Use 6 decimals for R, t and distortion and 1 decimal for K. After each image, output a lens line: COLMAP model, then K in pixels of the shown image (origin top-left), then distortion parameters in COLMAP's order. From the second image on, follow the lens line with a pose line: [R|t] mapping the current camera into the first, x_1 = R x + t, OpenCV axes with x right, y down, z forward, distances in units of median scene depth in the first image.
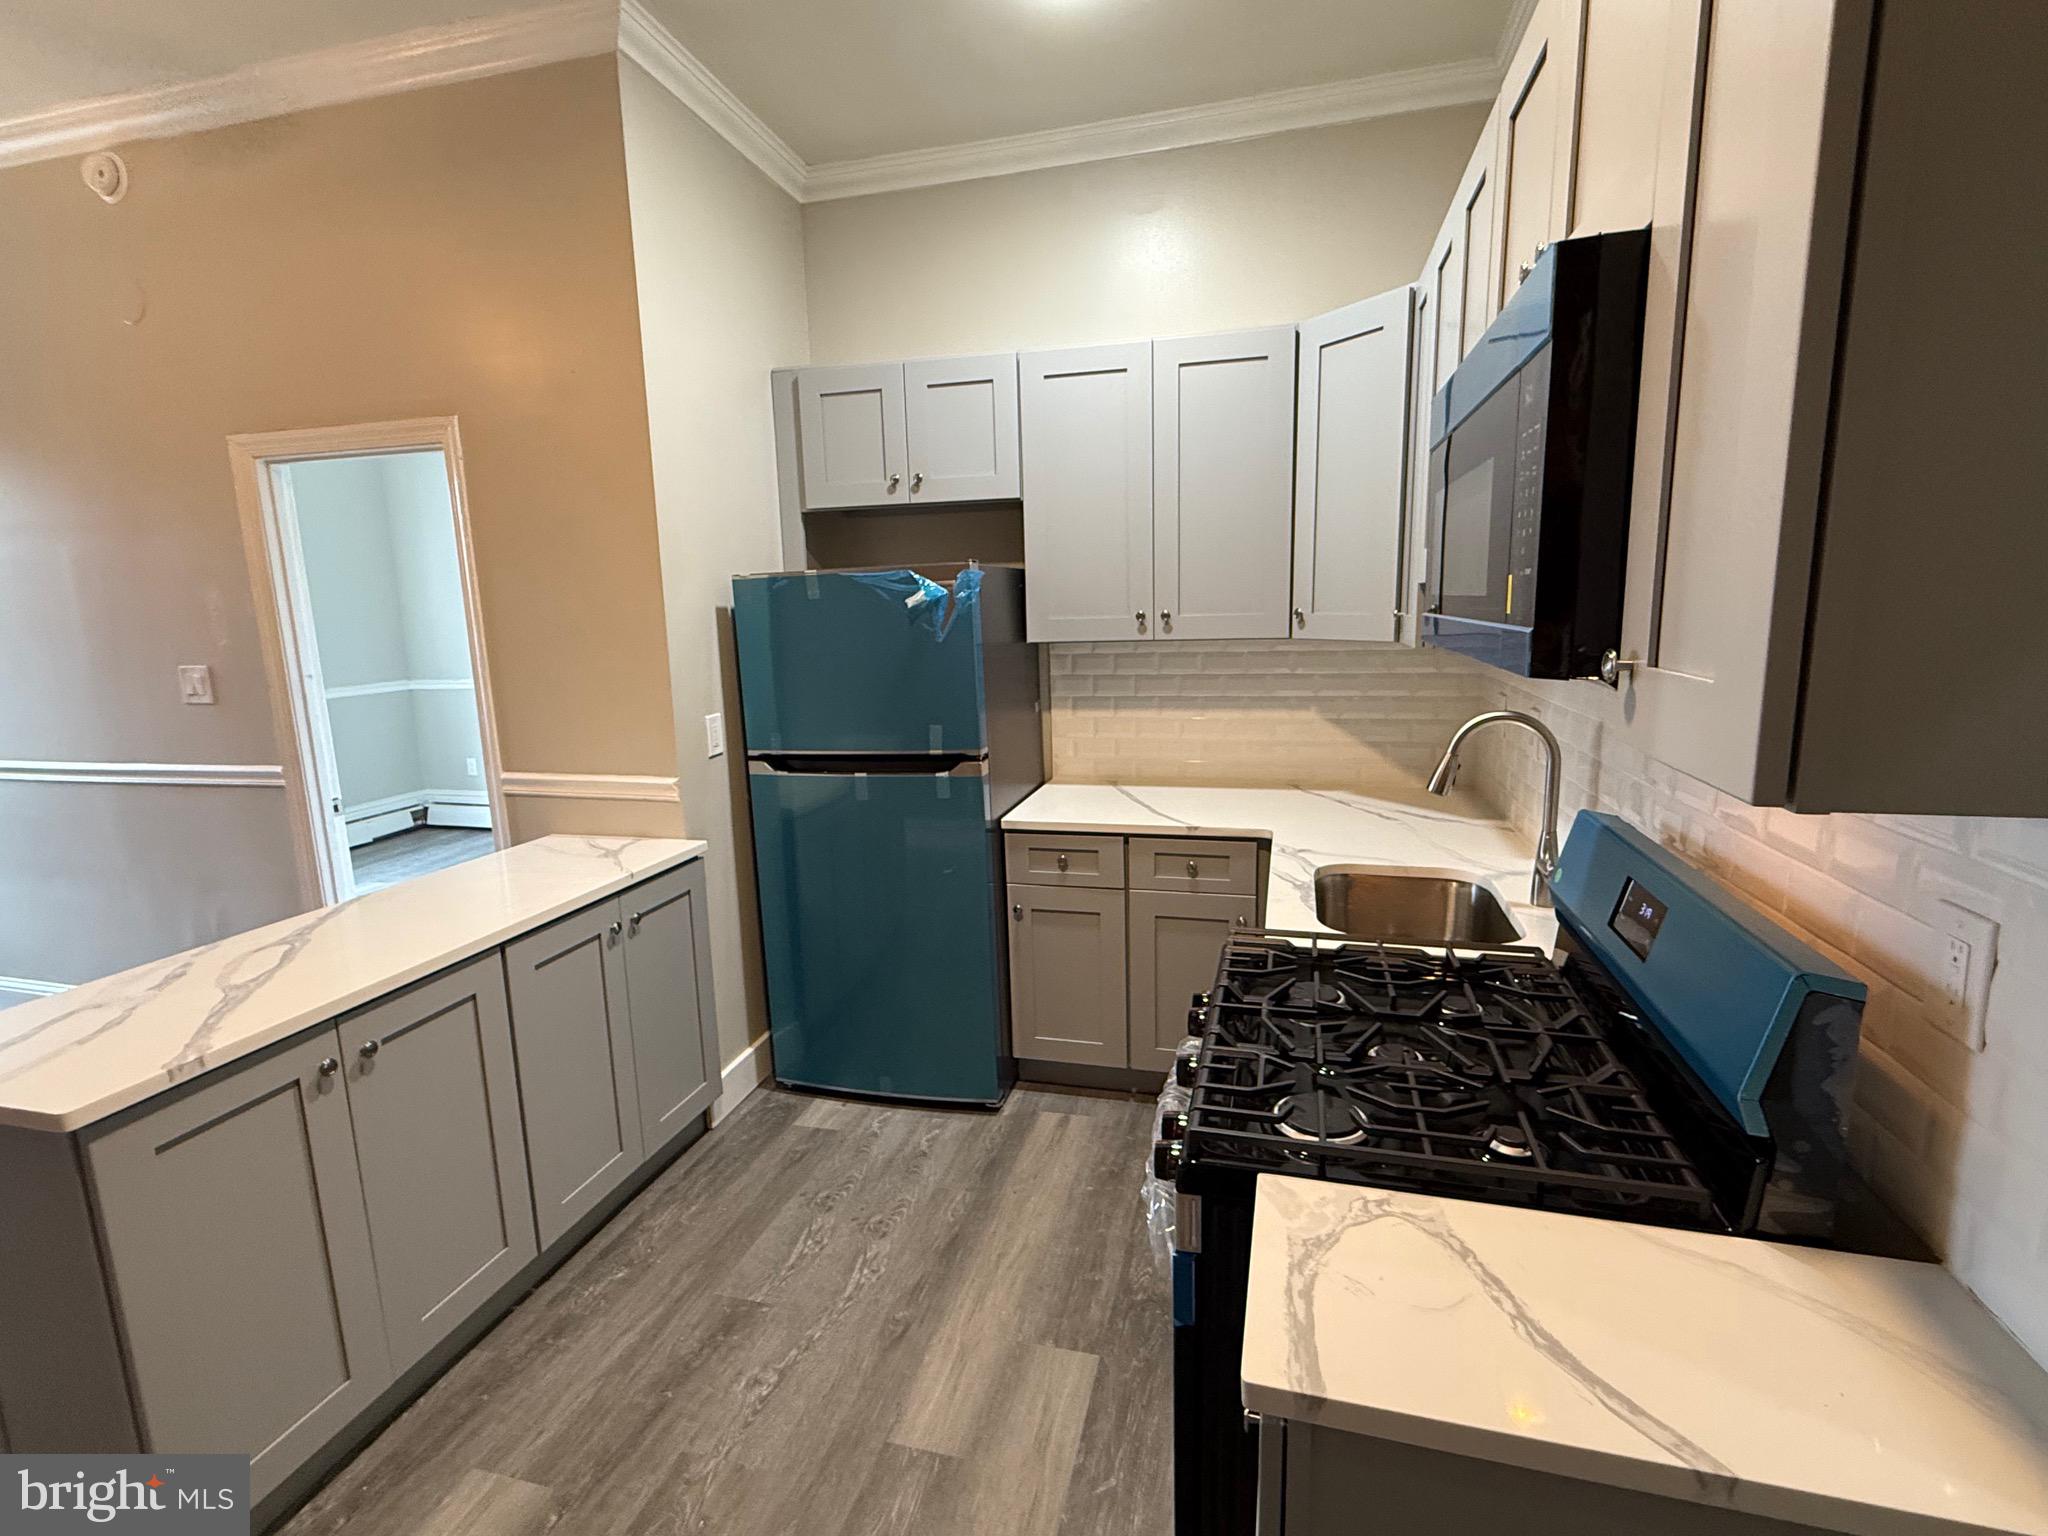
lens RADIAL K [[952.6, 0, 1027.5], [0, 952.6, 764.2], [0, 0, 1]] dist [-0.001475, -0.000206]
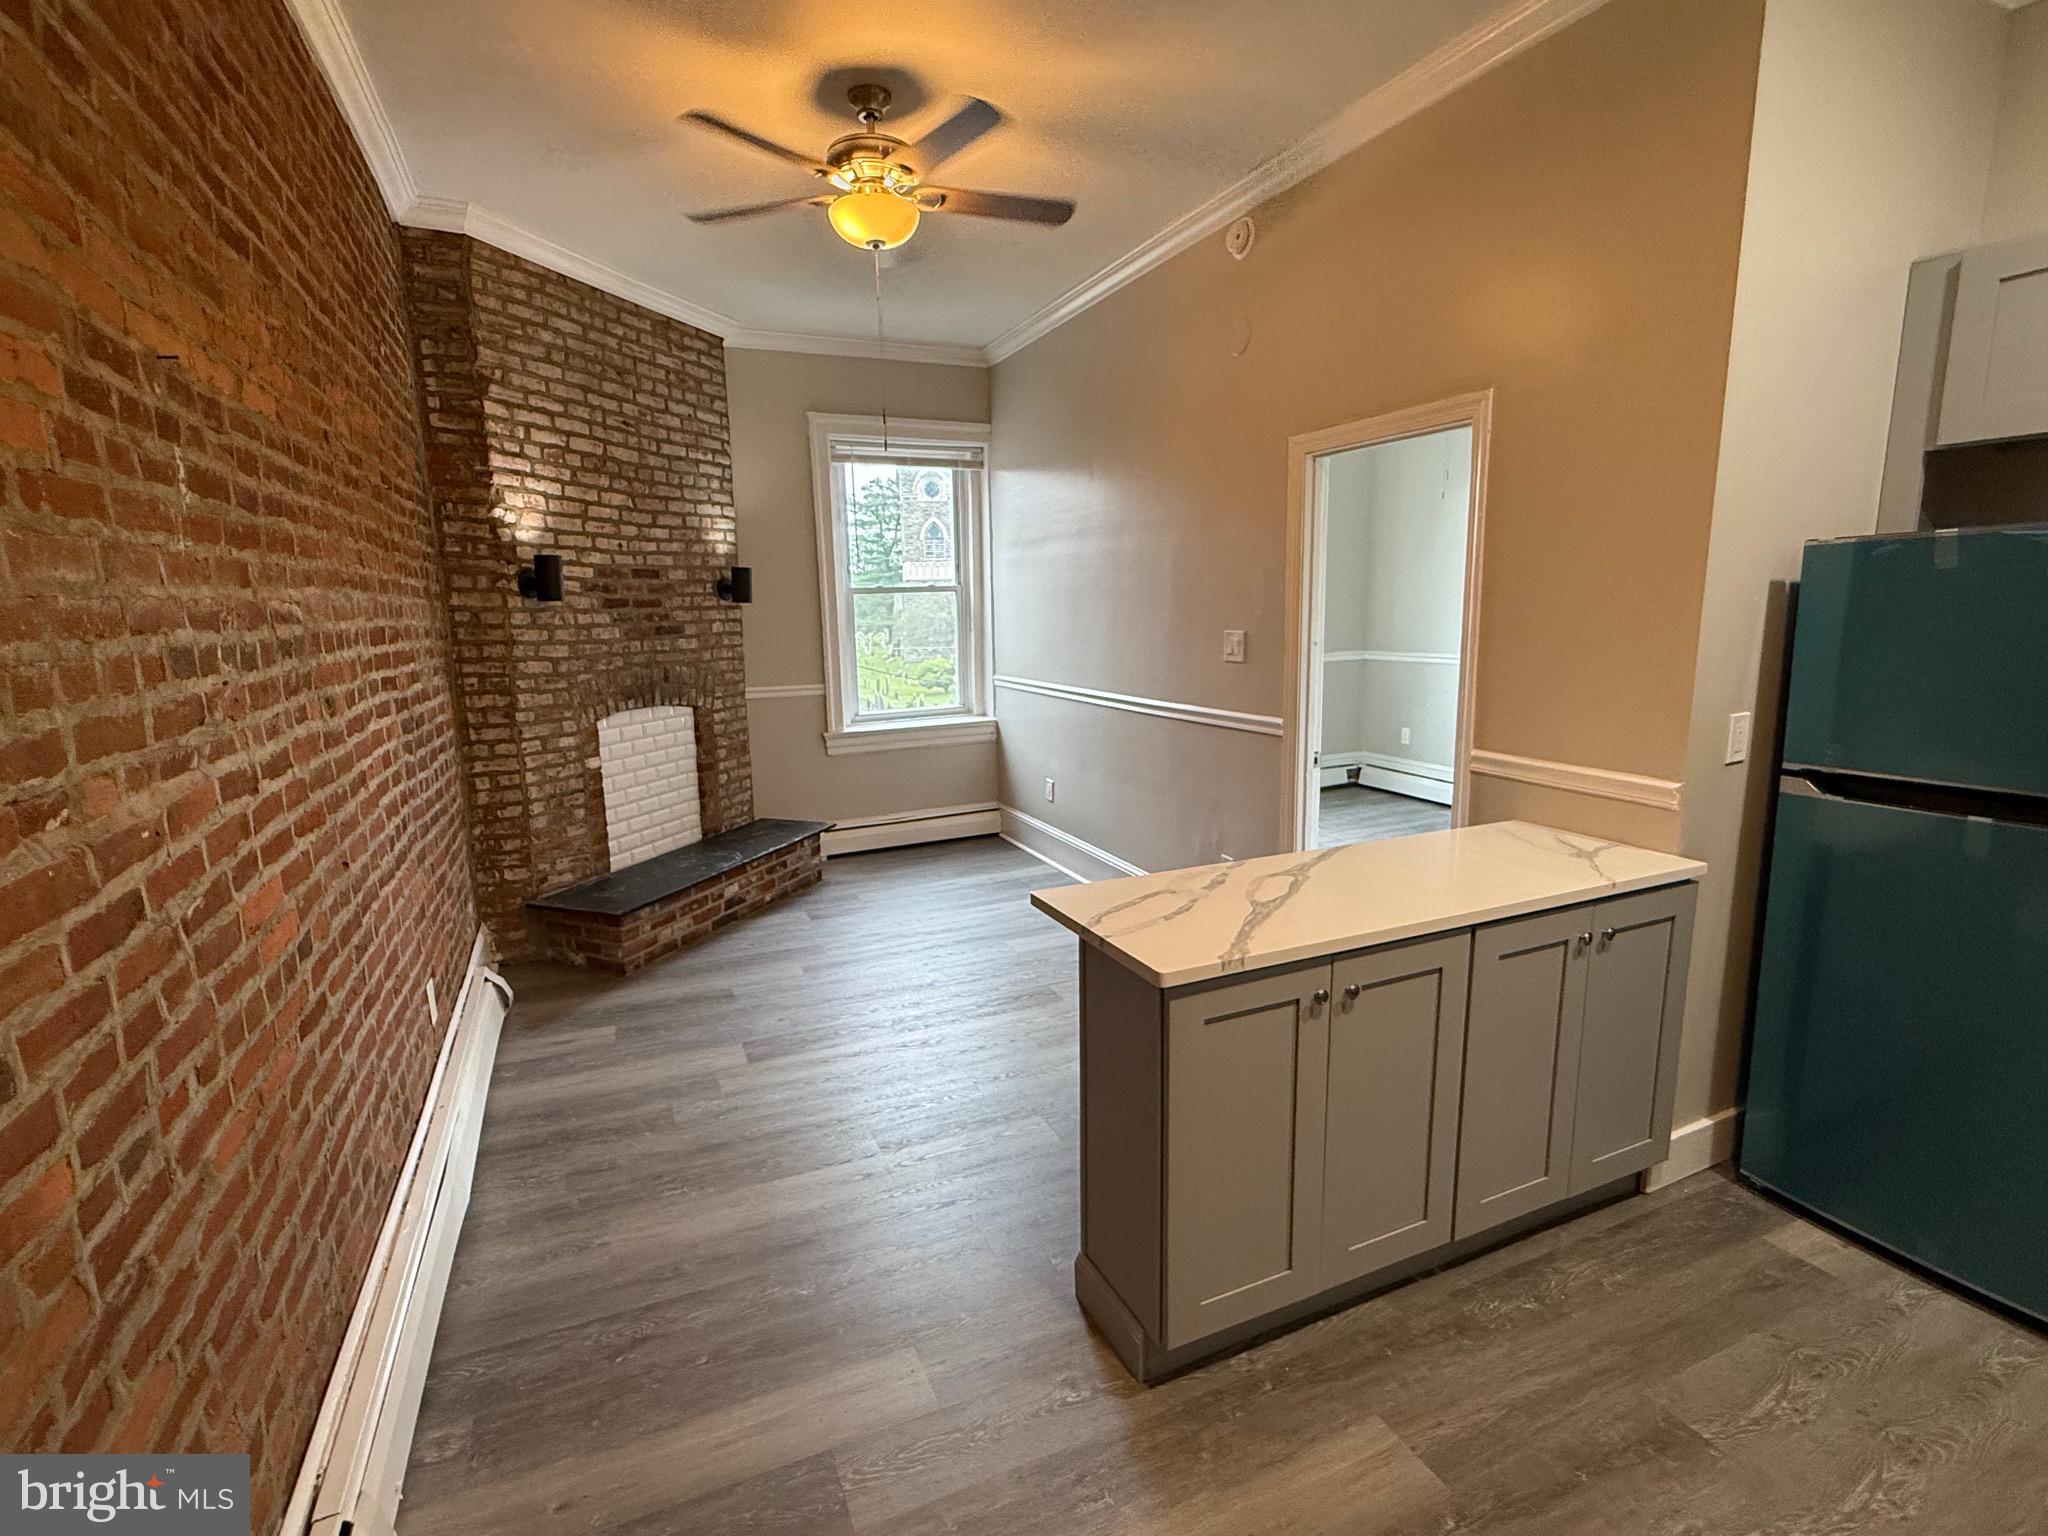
lens RADIAL K [[952.6, 0, 1024.3], [0, 952.6, 764.6], [0, 0, 1]] dist [-0.001475, -0.000206]
pose [[0.629248, 0.142640, -0.764003, -0.091254], [-0.125826, 0.988743, 0.080966, 0.003048], [0.766952, 0.045184, 0.640112, 0.007601]]
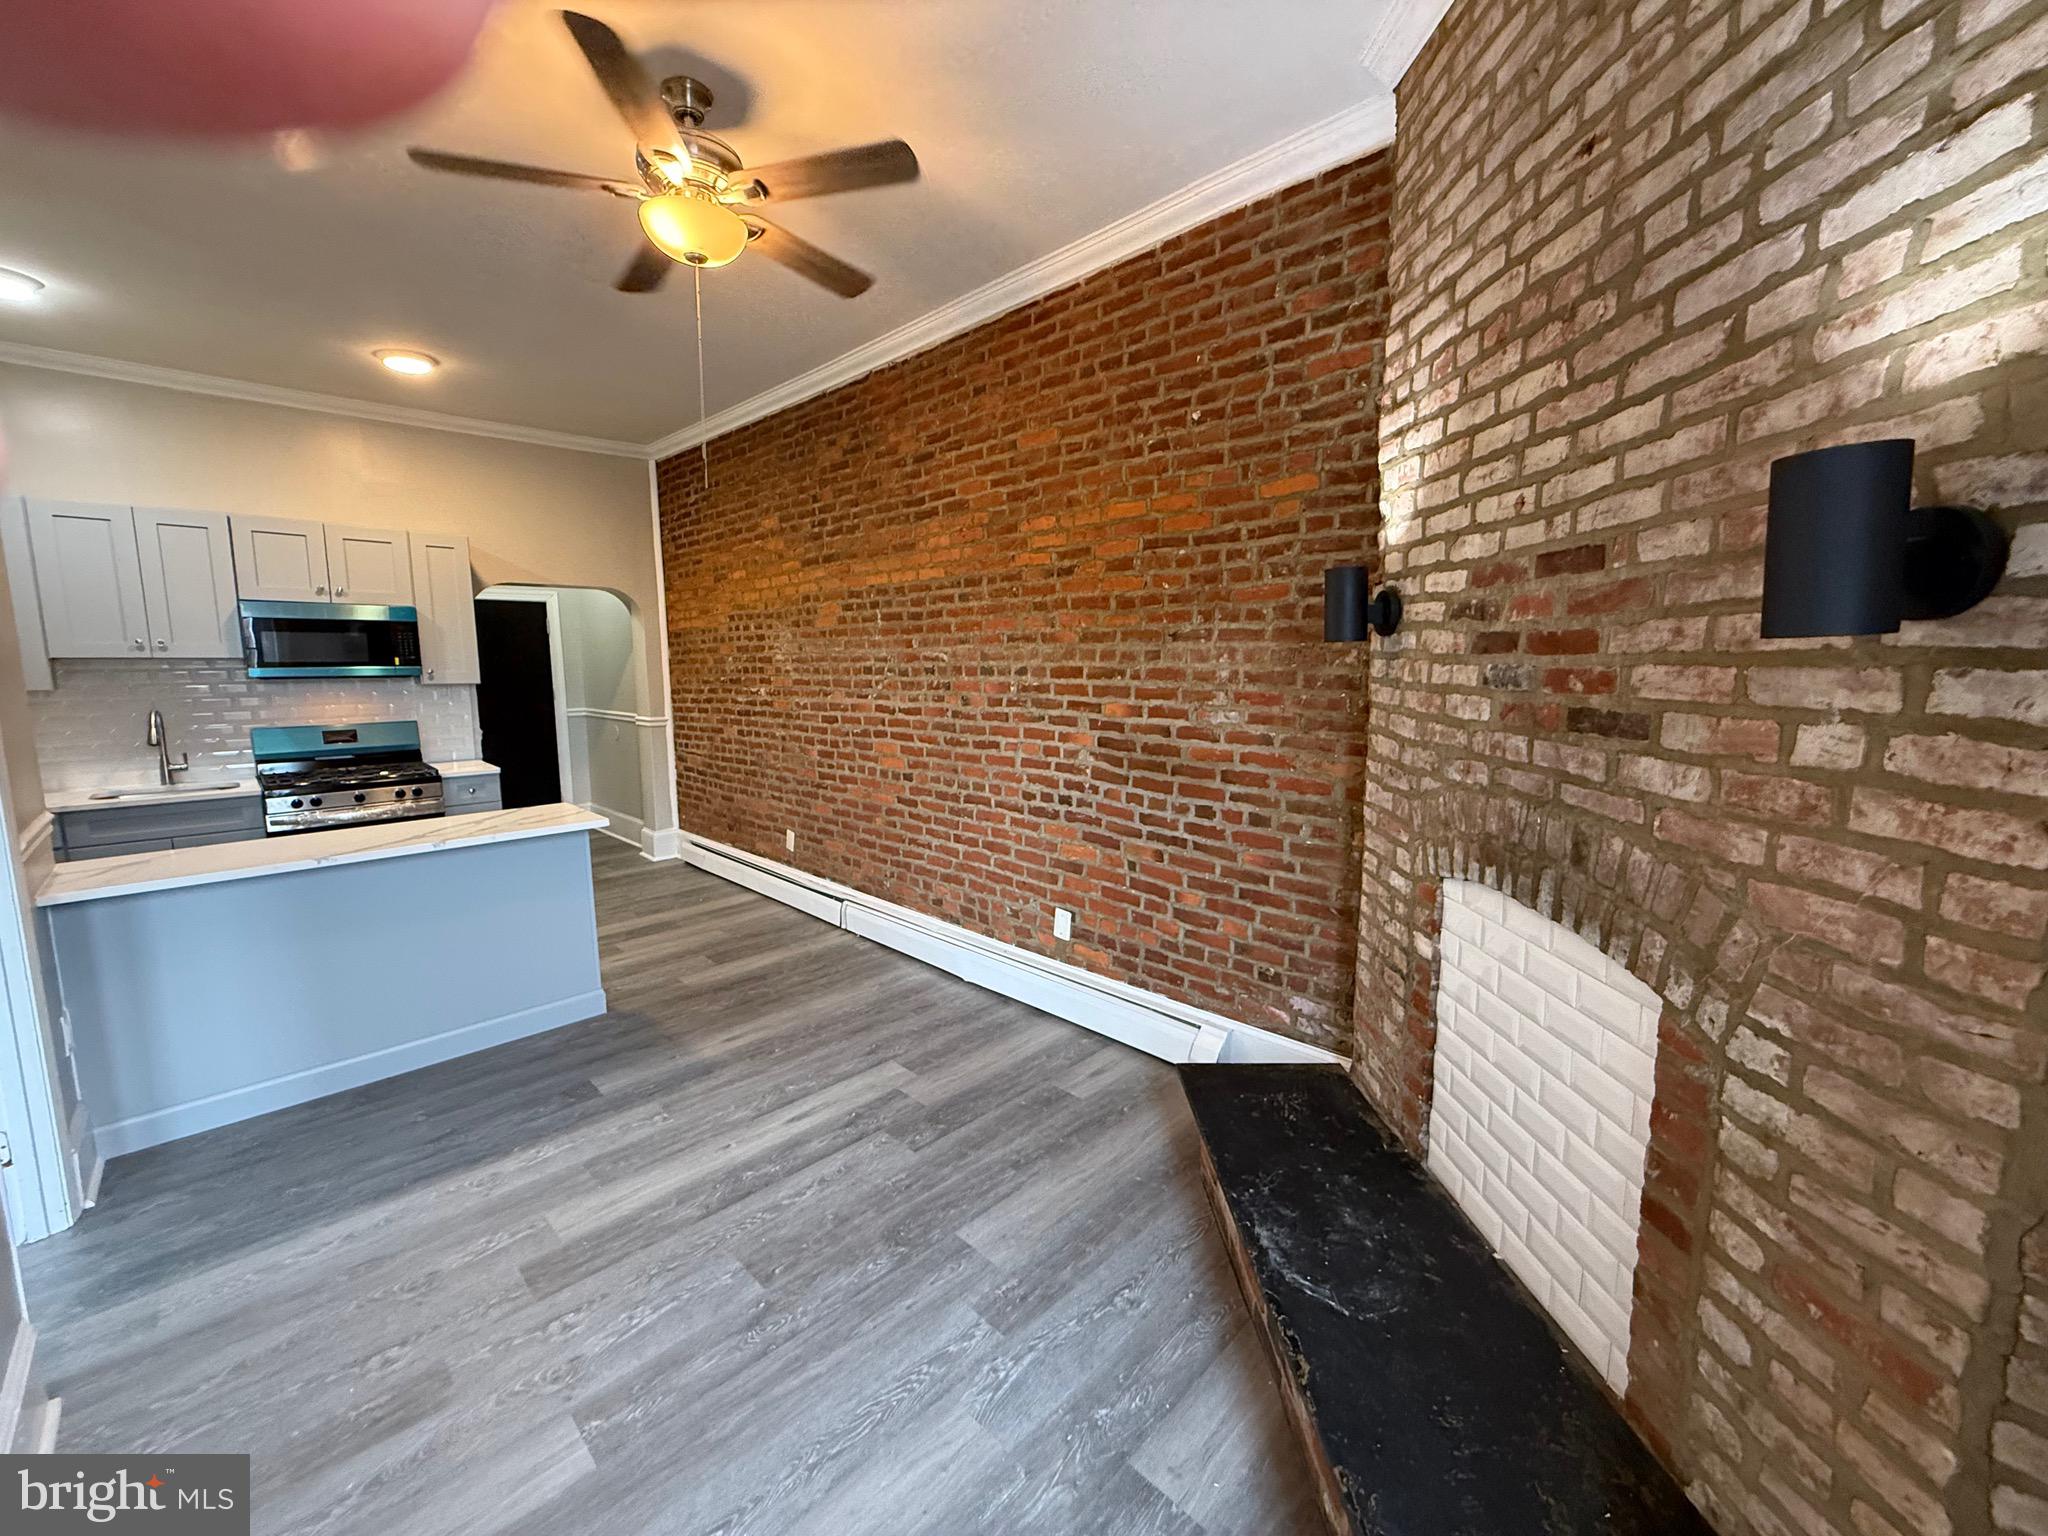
lens RADIAL K [[818.1, 0, 1024.1], [0, 818.1, 769.0], [0, 0, 1]] dist [-0.001126, 0.000207]
pose [[-0.865741, -0.040167, 0.498878, -0.420579], [0.108963, 0.957738, 0.266204, -0.028120], [-0.488488, 0.284823, -0.824776, 0.235488]]
